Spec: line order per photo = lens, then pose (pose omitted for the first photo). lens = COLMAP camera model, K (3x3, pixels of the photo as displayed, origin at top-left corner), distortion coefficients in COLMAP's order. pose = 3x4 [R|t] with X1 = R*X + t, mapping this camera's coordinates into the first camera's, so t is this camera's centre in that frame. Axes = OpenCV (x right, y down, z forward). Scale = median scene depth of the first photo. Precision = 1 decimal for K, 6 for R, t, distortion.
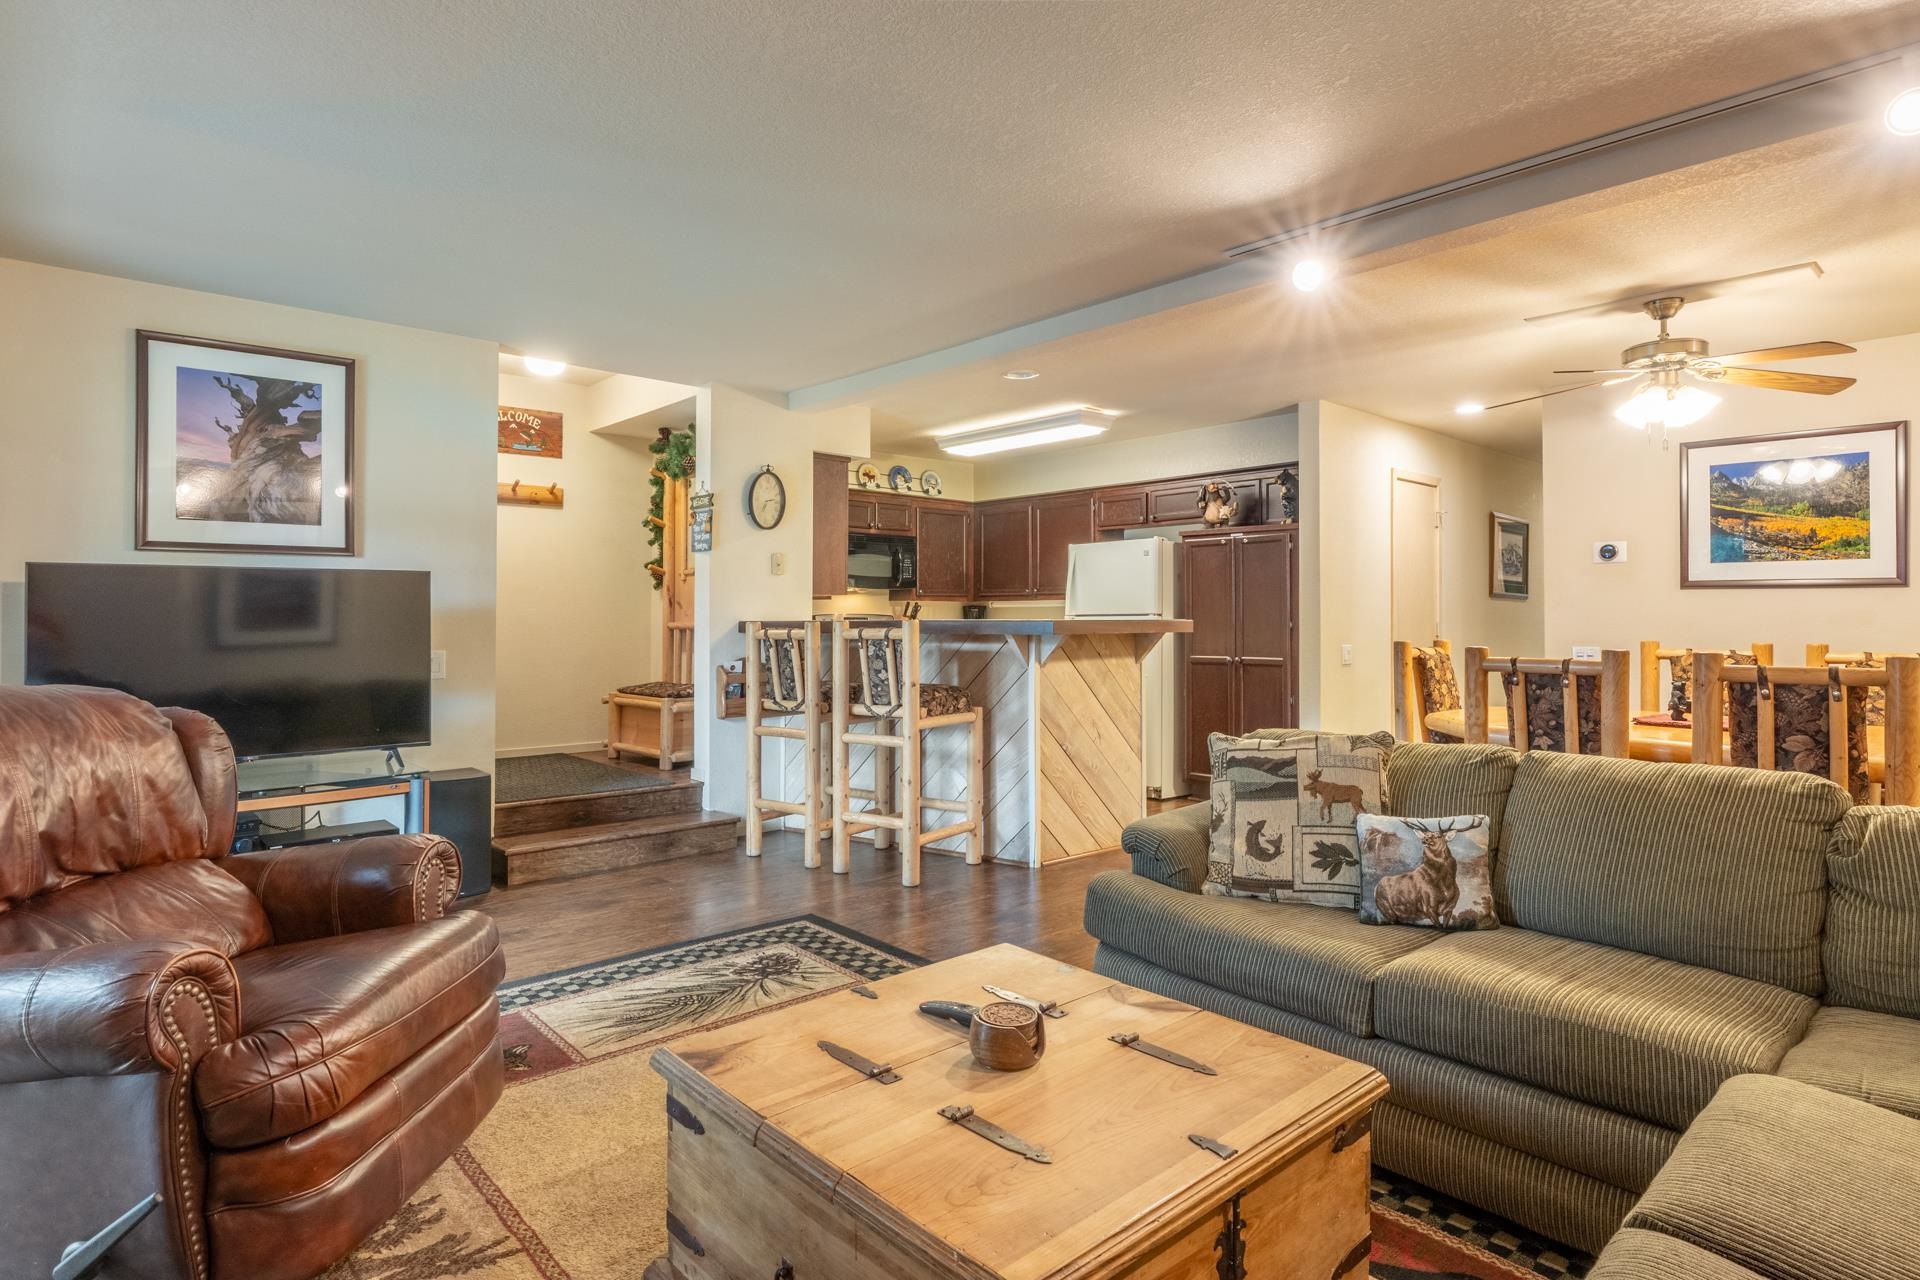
lens RADIAL K [[1017.8, 0, 930.2], [0, 1017.8, 589.1], [0, 0, 1]] dist [-0.000007, -0.003206]
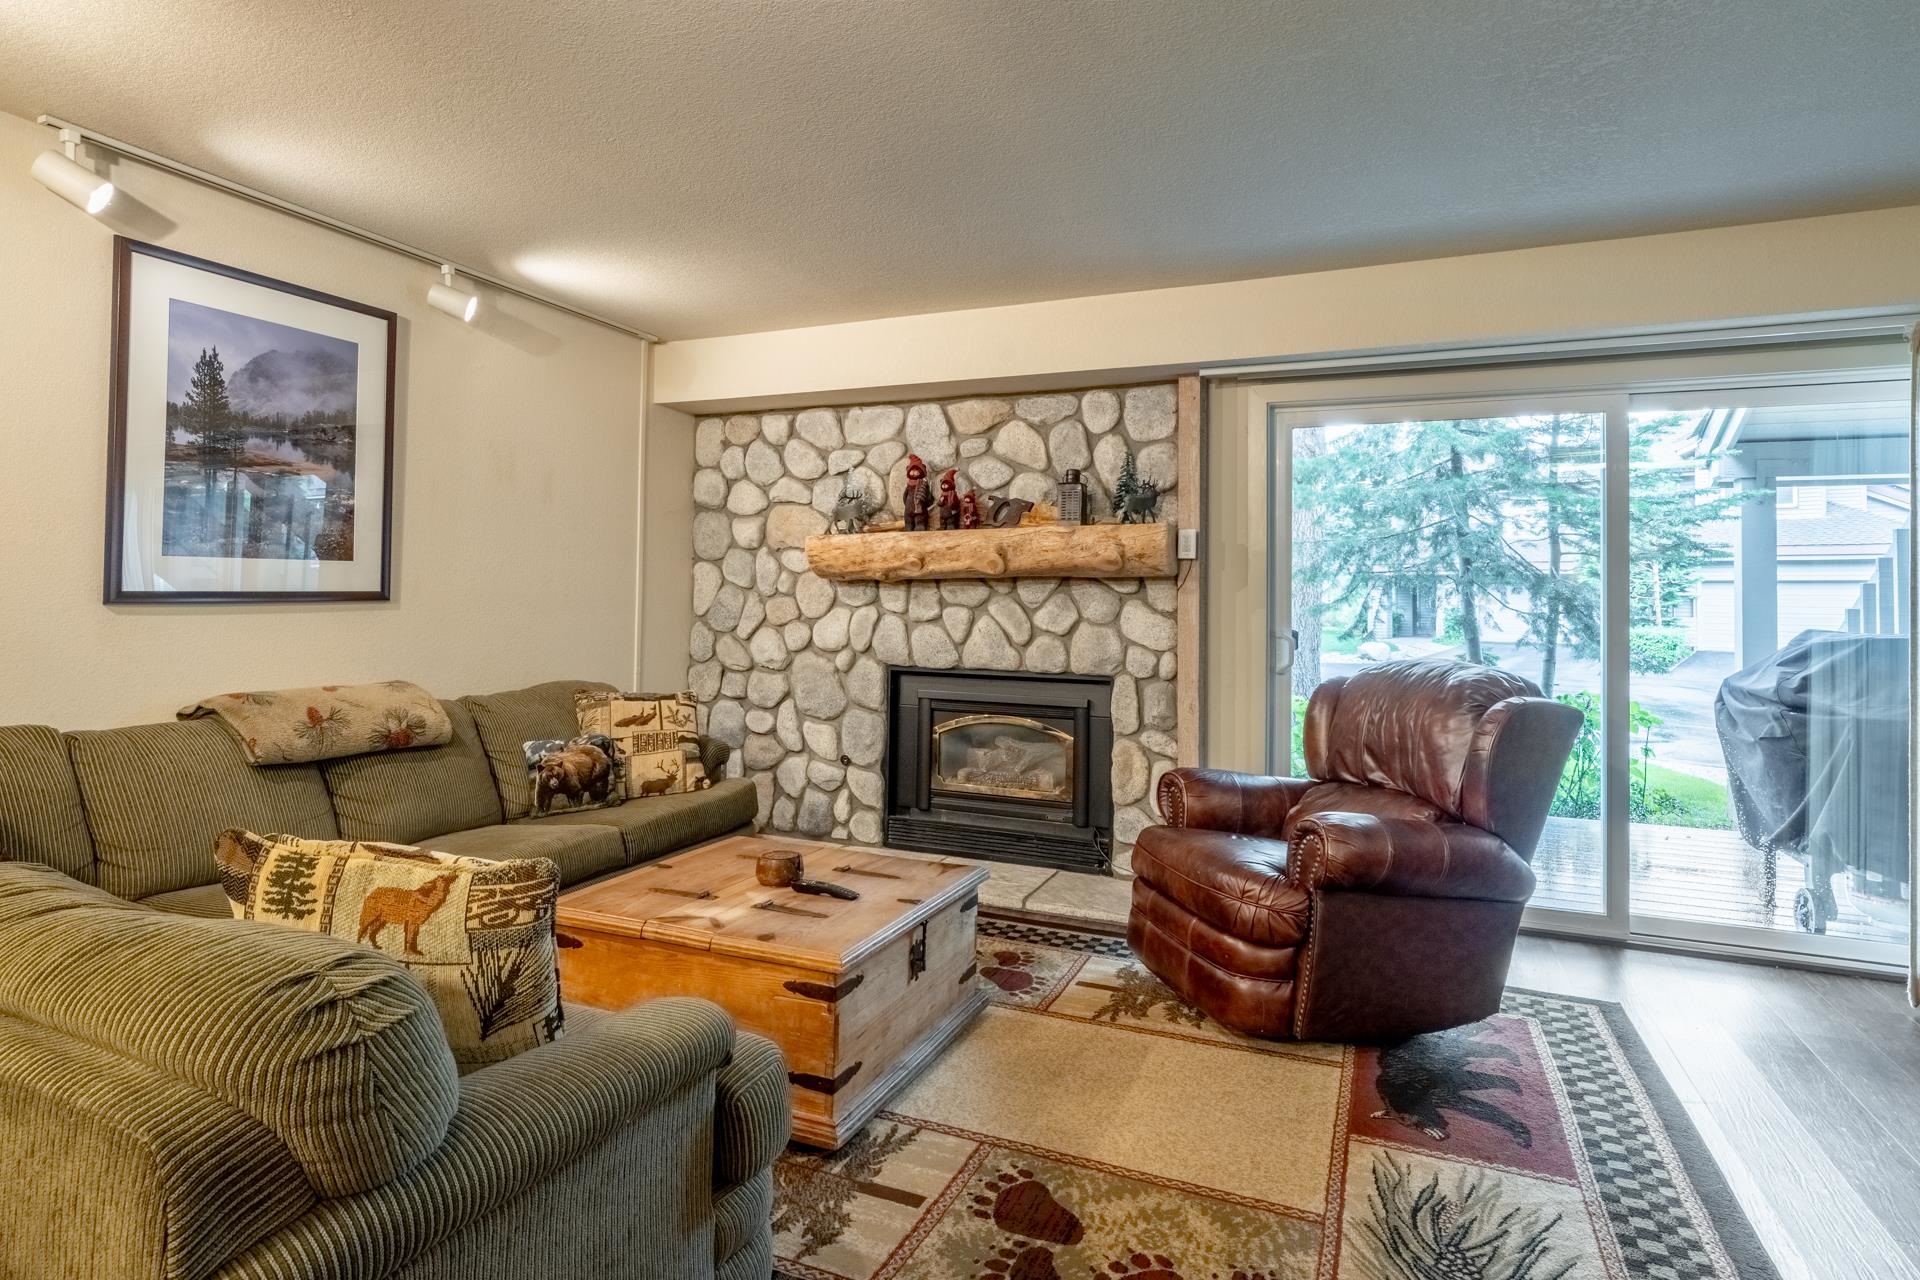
lens RADIAL K [[1017.8, 0, 929.2], [0, 1017.8, 568.8], [0, 0, 1]] dist [-0.000007, -0.003206]
pose [[-0.909788, -0.027171, -0.414183, 0.185670], [-0.003859, 0.998366, -0.057018, 0.019650], [0.415055, -0.050276, -0.908406, 0.885580]]
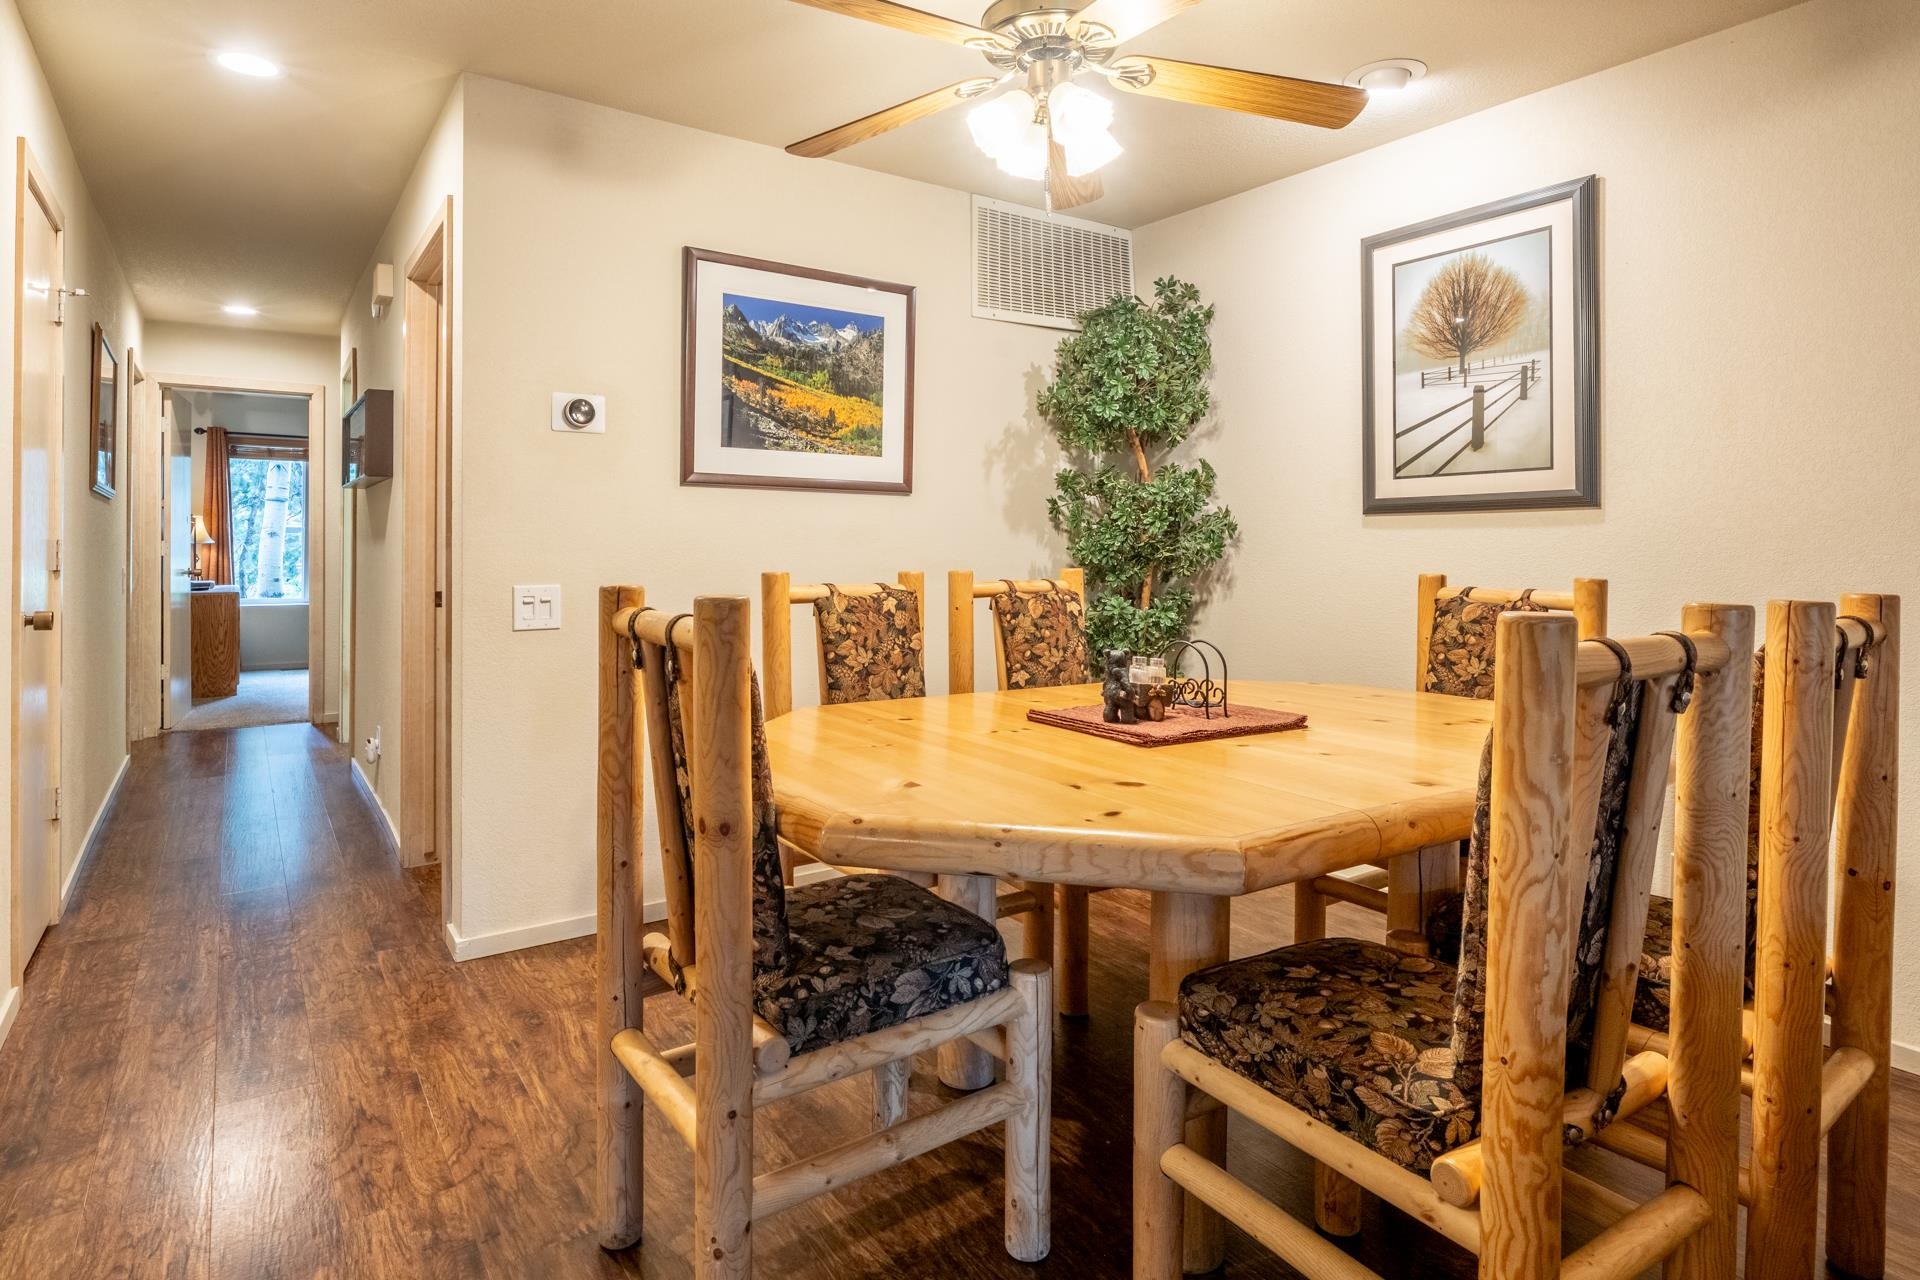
lens RADIAL K [[1017.8, 0, 953.5], [0, 1017.8, 548.4], [0, 0, 1]] dist [-0.000007, -0.003206]
pose [[0.104676, -0.007300, 0.994480, 0.148266], [-0.030464, 0.999480, 0.010543, 0.027285], [-0.994040, -0.031400, 0.104400, 0.791307]]
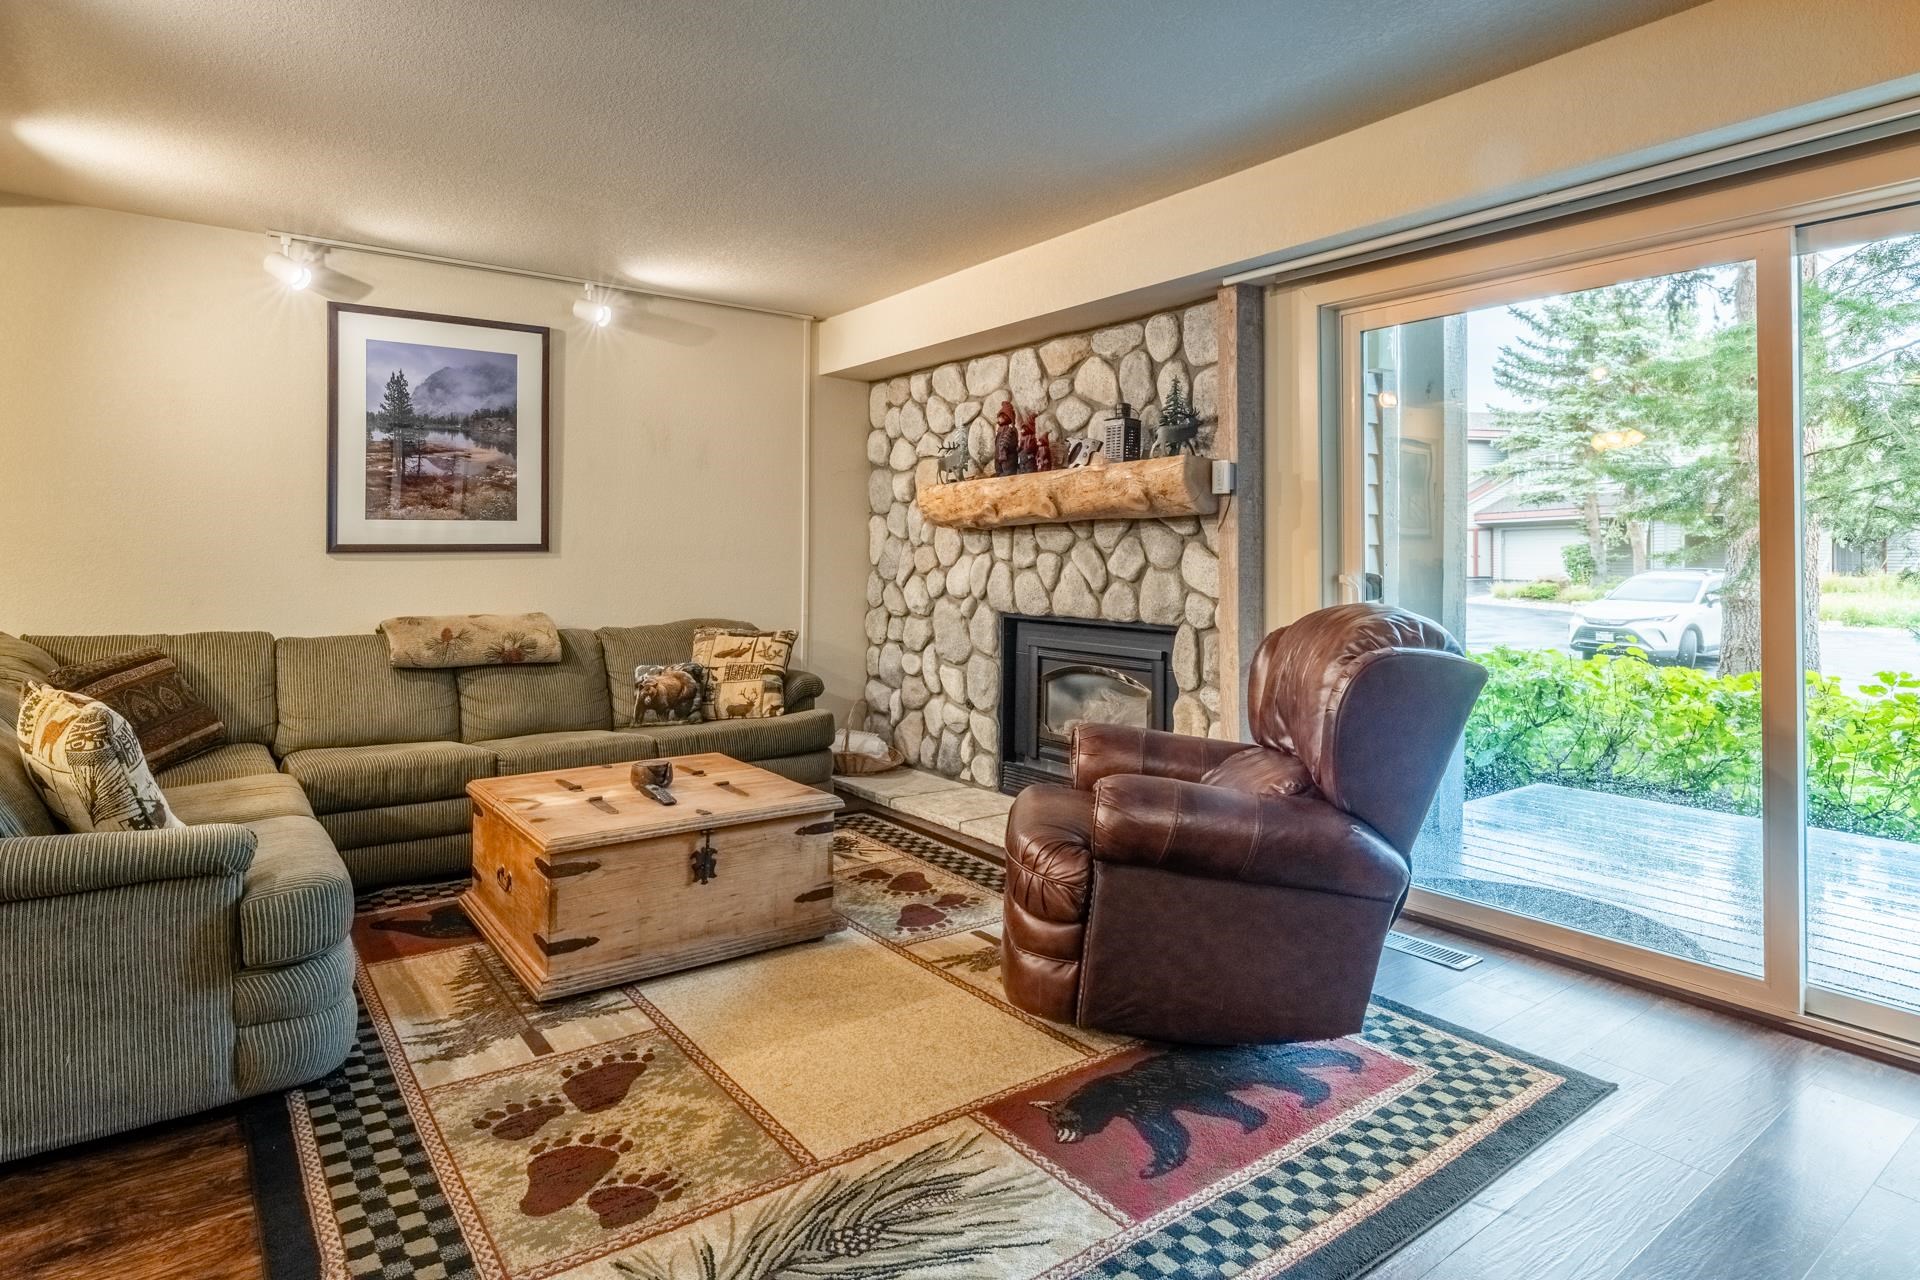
lens RADIAL K [[1017.8, 0, 931.3], [0, 1017.8, 532.7], [0, 0, 1]] dist [-0.000007, -0.003206]
pose [[-0.996082, -0.004046, 0.088339, -0.202410], [-0.008596, 0.998653, -0.051178, 0.030726], [-0.088013, -0.051737, -0.994775, 0.967045]]
